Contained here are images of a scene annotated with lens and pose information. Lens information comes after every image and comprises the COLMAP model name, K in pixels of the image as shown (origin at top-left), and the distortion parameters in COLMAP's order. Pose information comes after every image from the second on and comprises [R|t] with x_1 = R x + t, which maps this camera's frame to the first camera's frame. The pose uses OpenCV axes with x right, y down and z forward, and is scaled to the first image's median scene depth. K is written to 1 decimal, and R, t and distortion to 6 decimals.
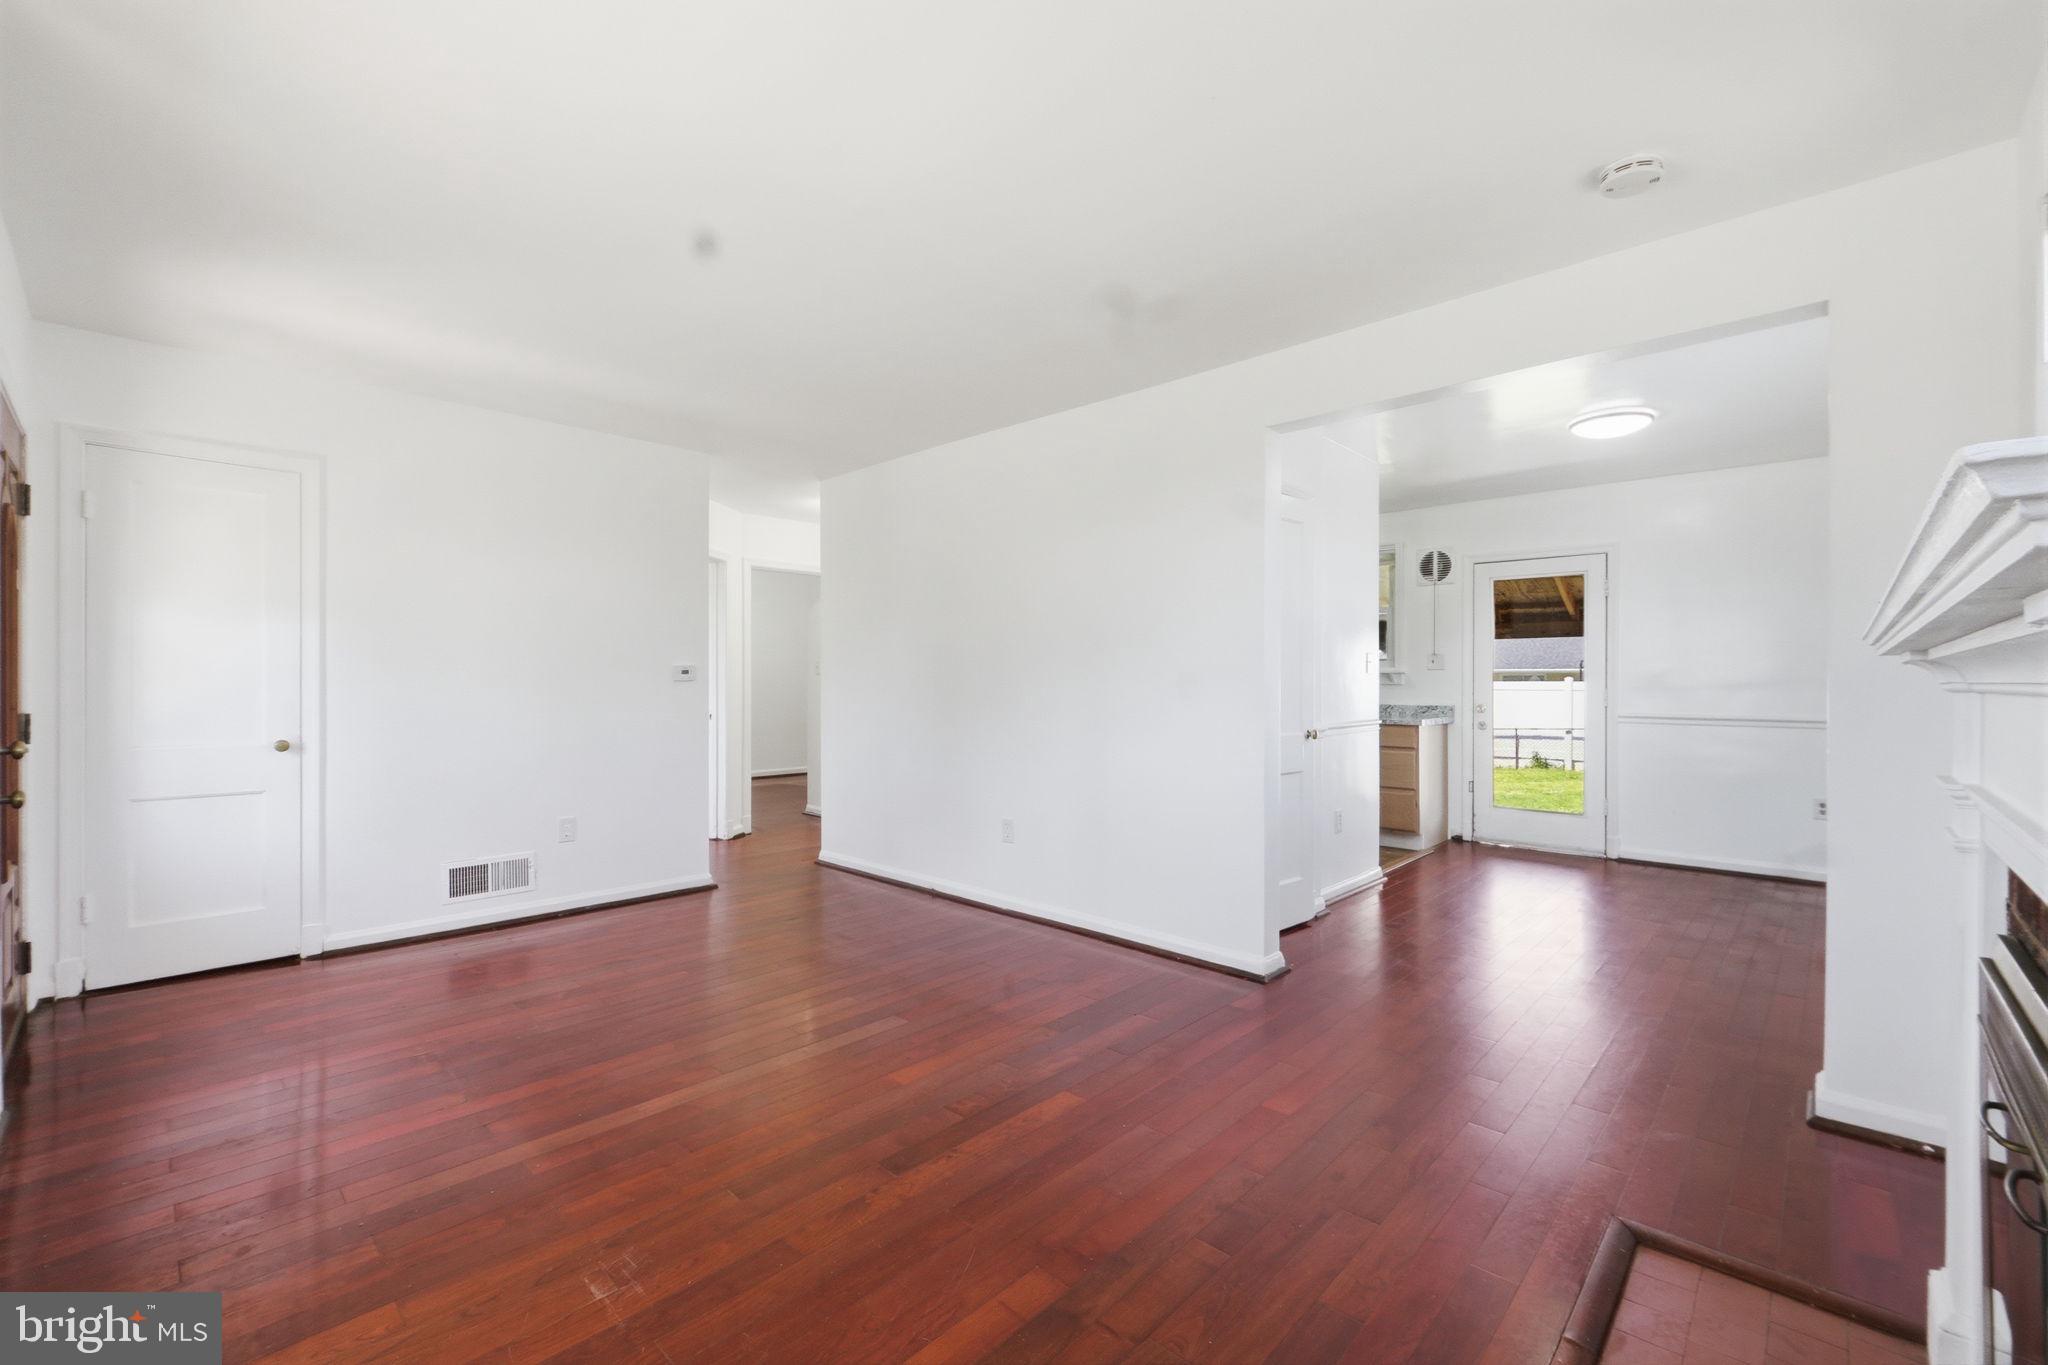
lens RADIAL K [[870.9, 0, 1013.2], [0, 870.9, 677.6], [0, 0, 1]] dist [-0.016679, 0.000159]
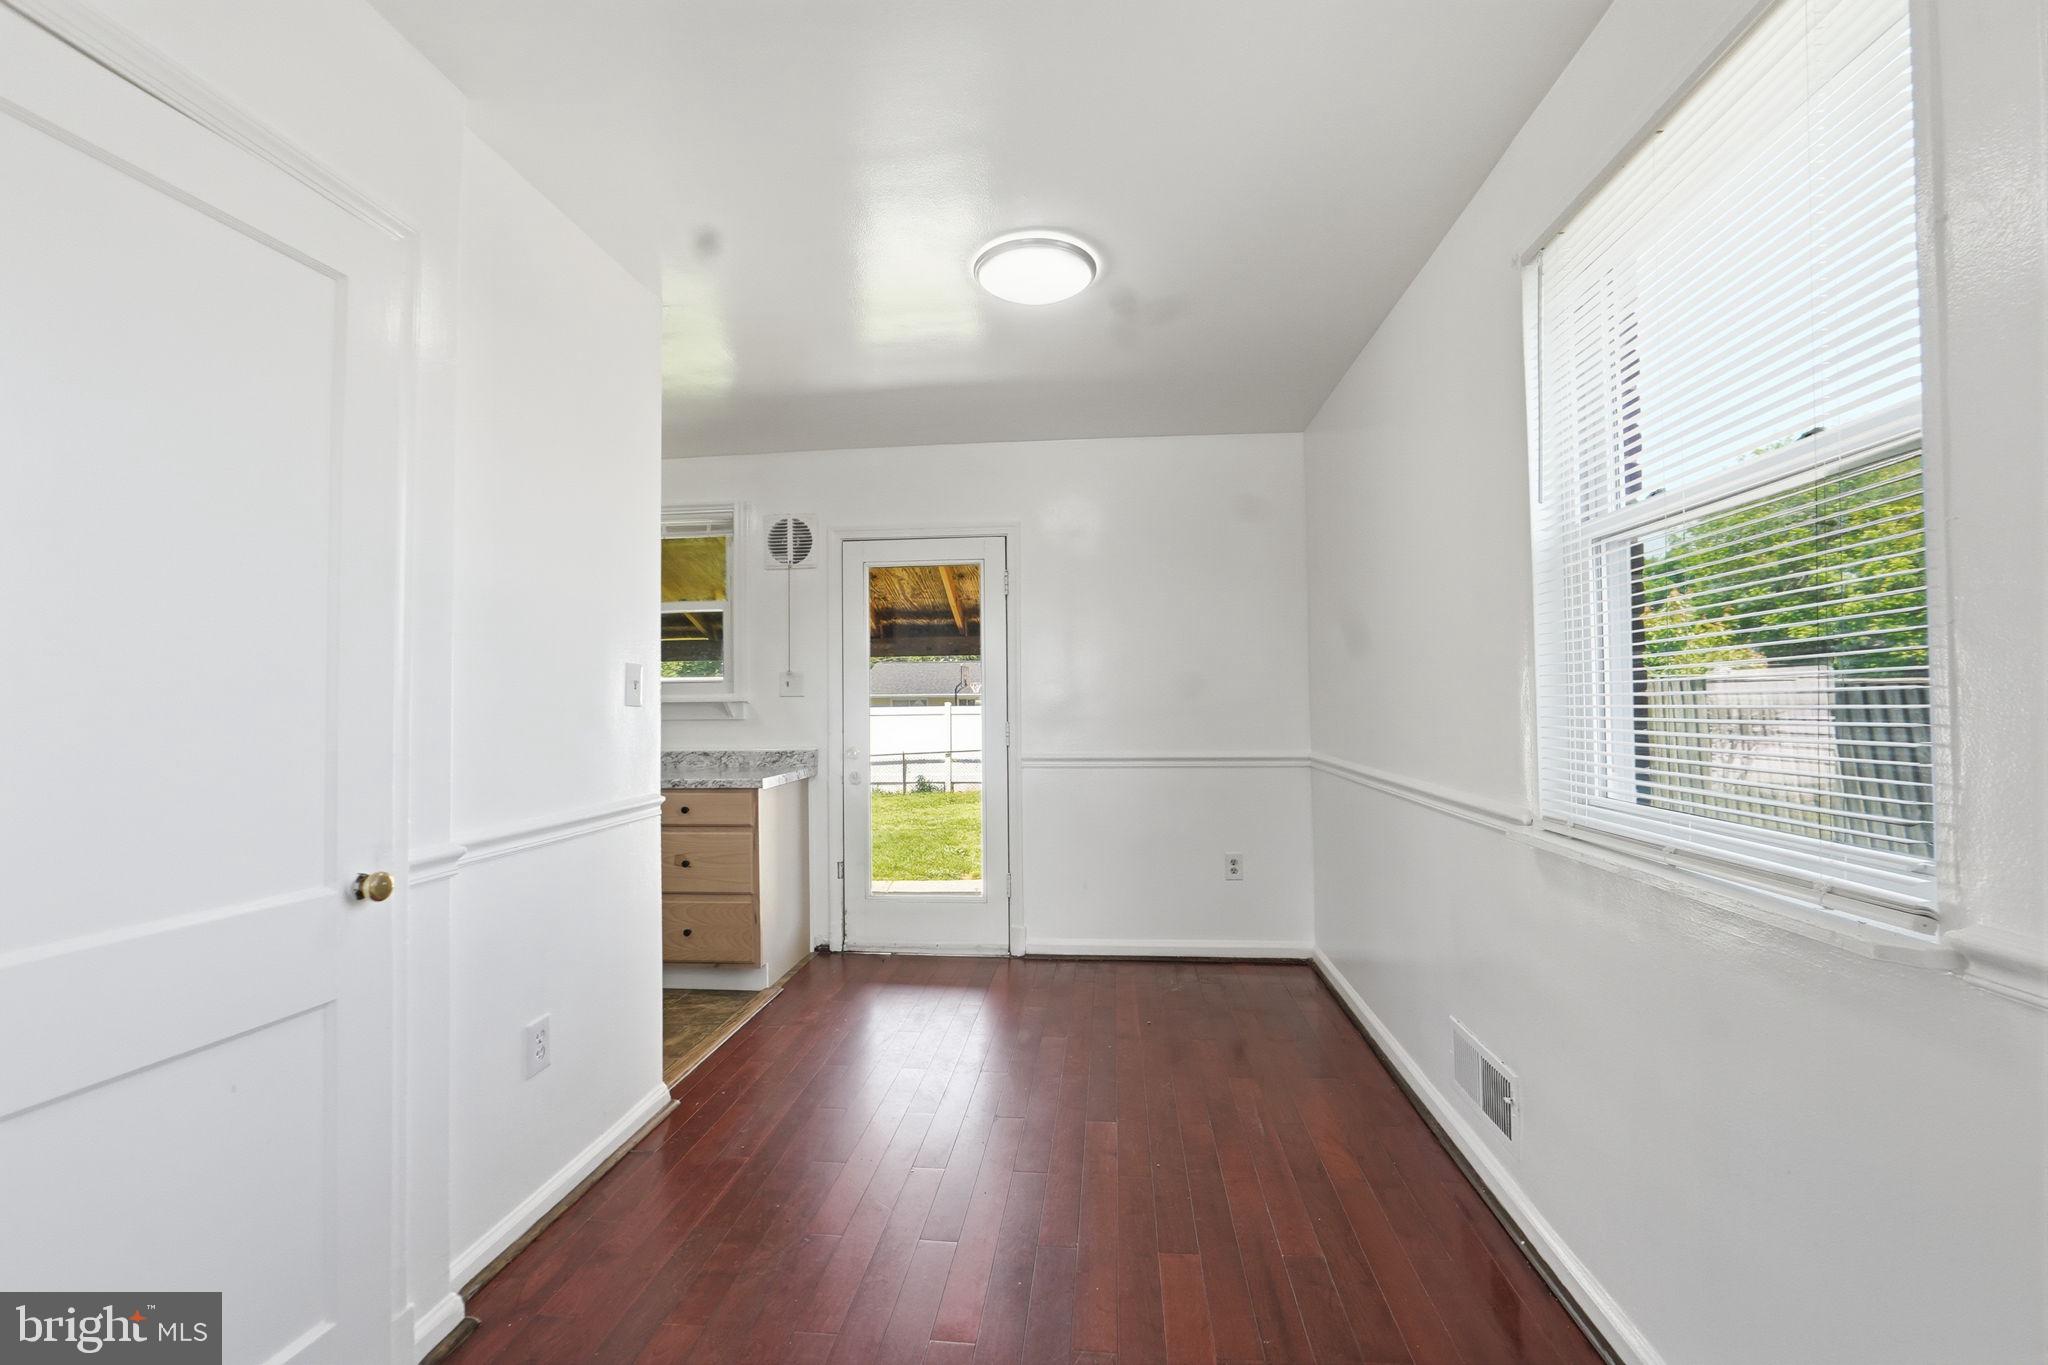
lens RADIAL K [[870.9, 0, 1022.3], [0, 870.9, 683.1], [0, 0, 1]] dist [-0.016679, 0.000159]
pose [[0.789355, 0.004290, 0.613923, 0.222682], [0.010196, 0.999746, -0.020096, -0.004726], [-0.613853, 0.022123, 0.789110, 0.373936]]
